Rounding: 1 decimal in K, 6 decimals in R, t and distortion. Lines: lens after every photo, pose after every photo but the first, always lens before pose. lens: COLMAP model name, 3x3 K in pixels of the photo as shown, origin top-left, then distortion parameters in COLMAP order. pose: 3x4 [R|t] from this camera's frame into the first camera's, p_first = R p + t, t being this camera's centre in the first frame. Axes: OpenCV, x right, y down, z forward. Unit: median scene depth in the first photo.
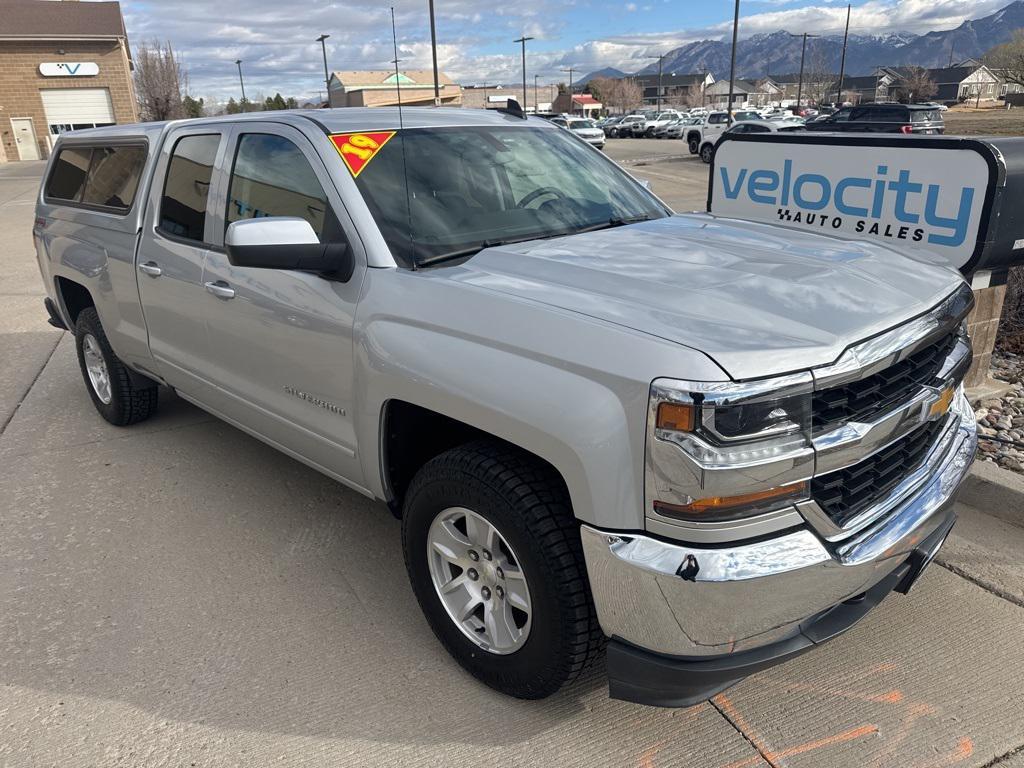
lens RADIAL K [[729.5, 0, 517.4], [0, 729.5, 371.0], [0, 0, 1]] dist [0.004775, -0.010525]
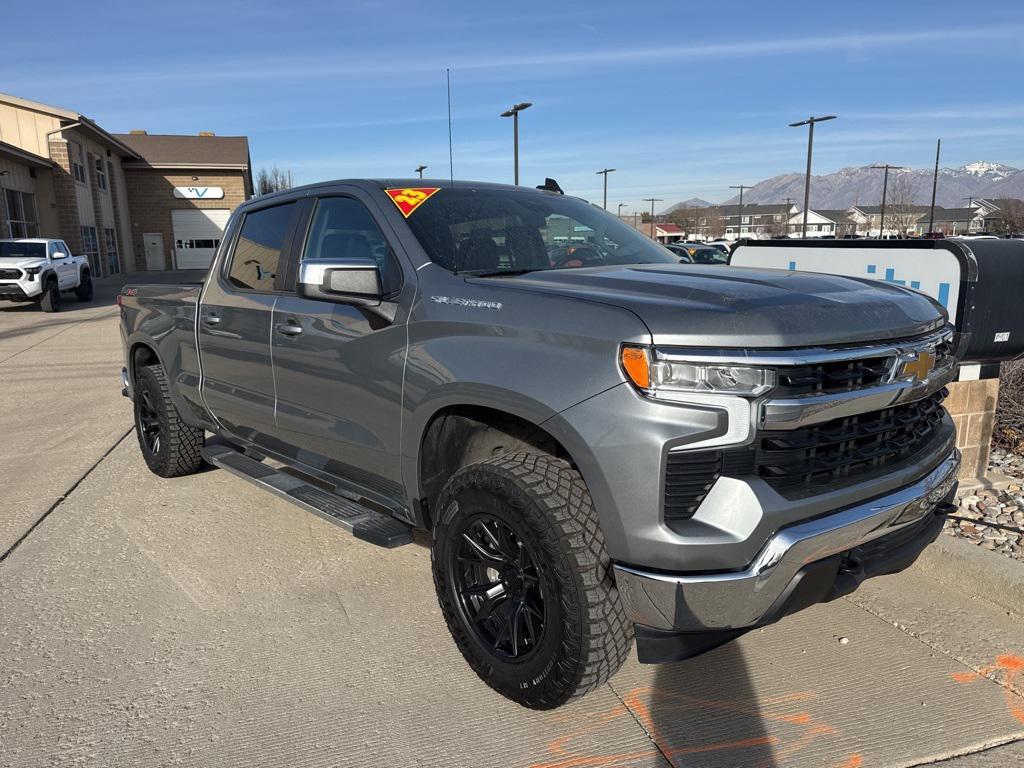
lens RADIAL K [[729.5, 0, 511.3], [0, 729.5, 379.9], [0, 0, 1]] dist [0.004775, -0.010525]
pose [[0.992050, 0.038219, -0.119898, 0.097989], [-0.055538, 0.987928, -0.144618, 0.063979], [0.112923, 0.150127, 0.982197, -0.082617]]
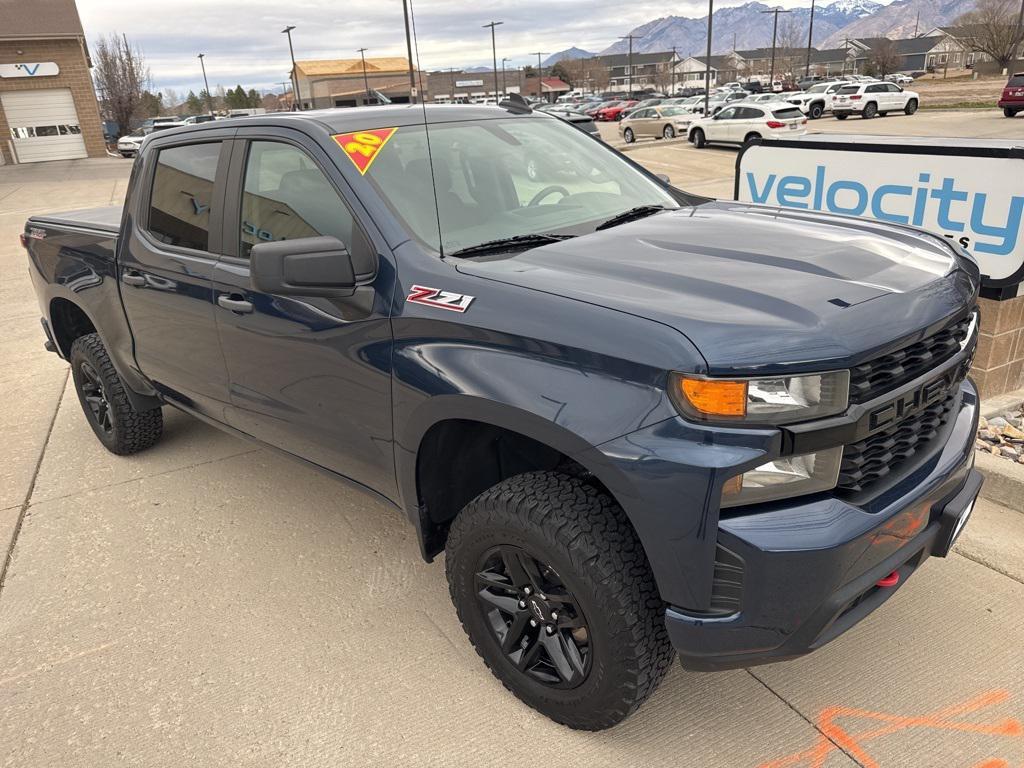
lens RADIAL K [[729.5, 0, 507.6], [0, 729.5, 381.5], [0, 0, 1]] dist [0.004775, -0.010525]
pose [[0.998993, -0.040353, 0.019633, -0.090369], [0.039680, 0.998649, 0.033556, -0.048013], [-0.020960, -0.032743, 0.999244, 0.005063]]
